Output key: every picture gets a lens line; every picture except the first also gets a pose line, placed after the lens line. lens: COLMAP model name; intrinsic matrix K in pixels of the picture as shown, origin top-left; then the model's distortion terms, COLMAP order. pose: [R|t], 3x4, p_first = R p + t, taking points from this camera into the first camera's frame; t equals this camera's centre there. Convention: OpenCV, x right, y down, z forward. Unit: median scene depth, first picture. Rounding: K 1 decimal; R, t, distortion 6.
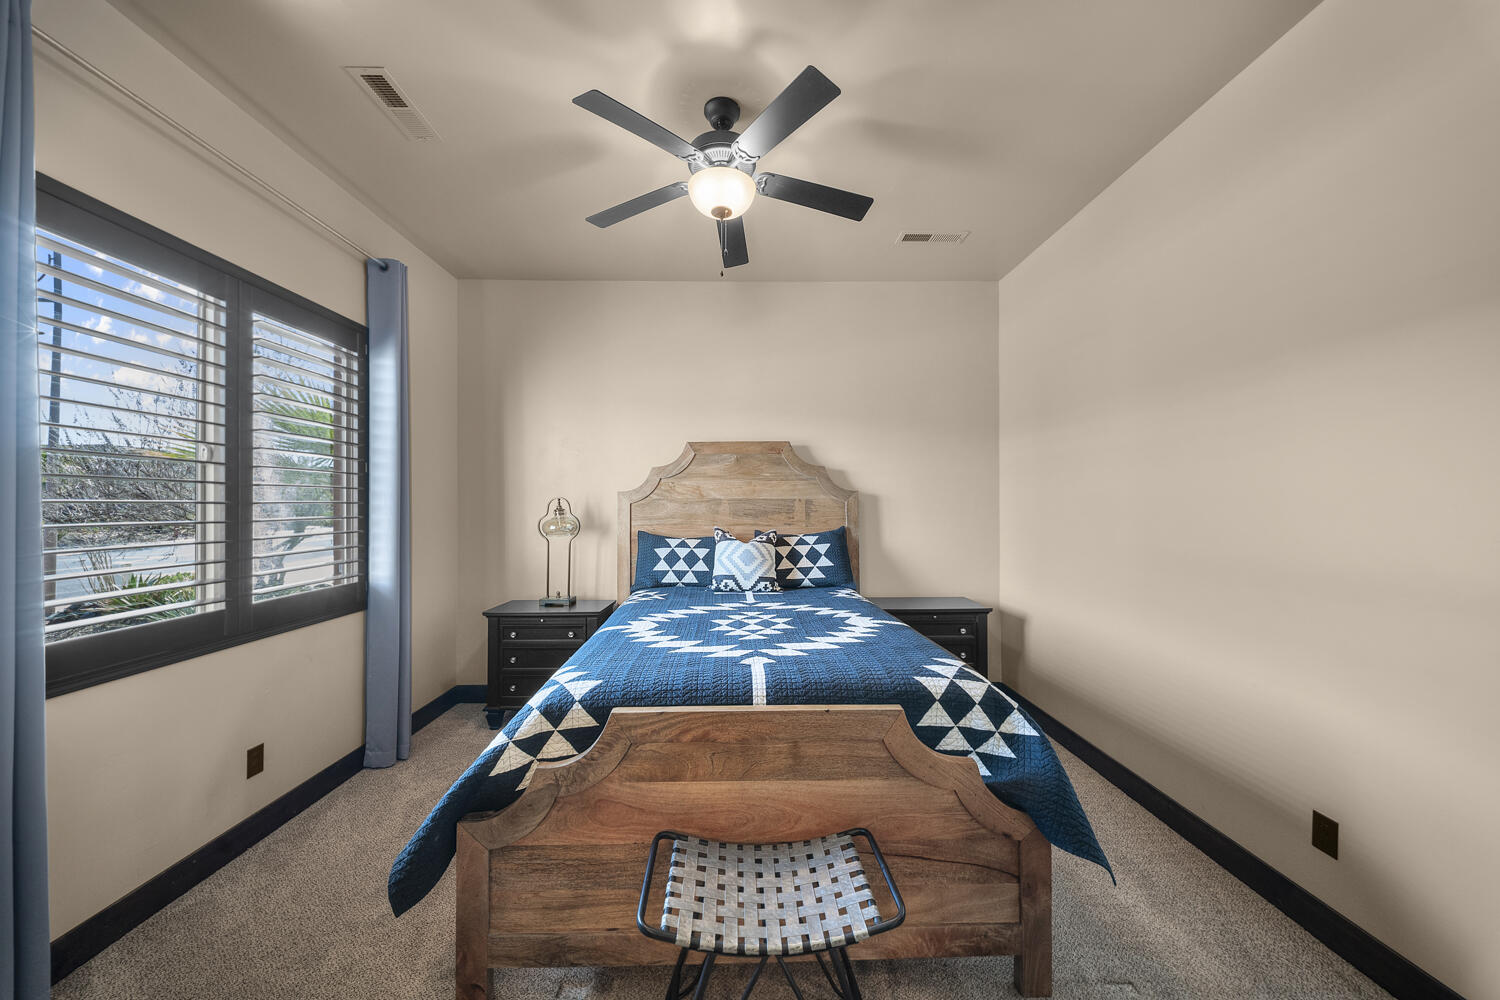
lens RADIAL K [[524.3, 0, 742.8], [0, 524.3, 504.1], [0, 0, 1]] dist [0.003889, -0.004052]
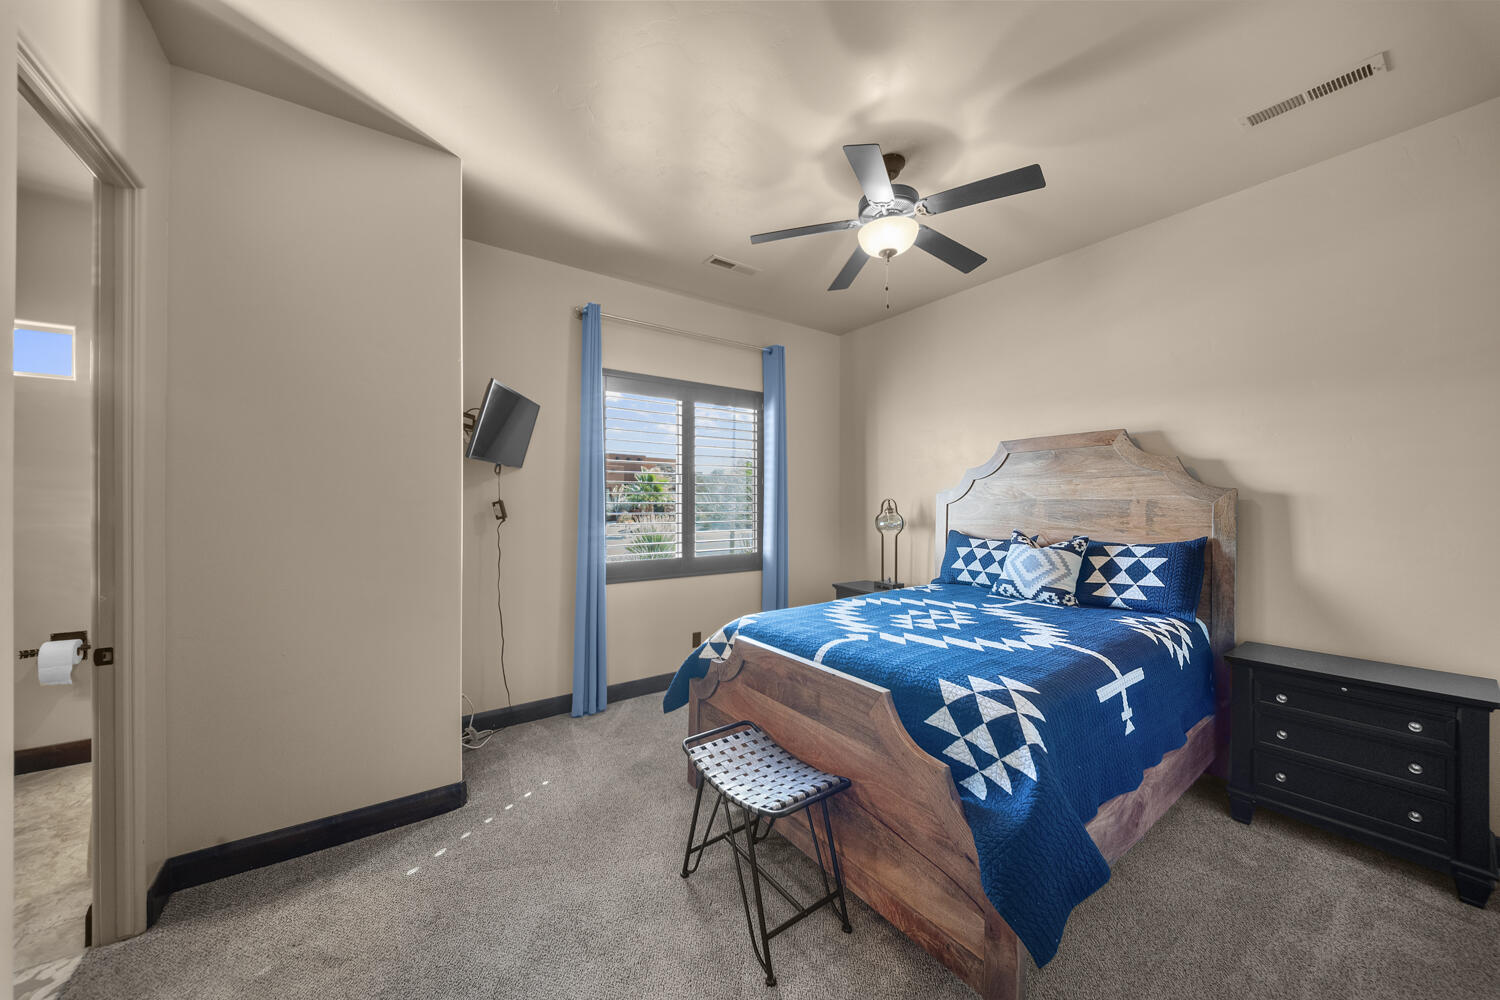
lens RADIAL K [[524.3, 0, 740.7], [0, 524.3, 501.3], [0, 0, 1]] dist [0.003889, -0.004052]
pose [[0.552310, 0.001786, -0.833637, 0.489947], [-0.002681, 0.999996, 0.000366, -0.006658], [0.833635, 0.002033, 0.552312, 0.060108]]
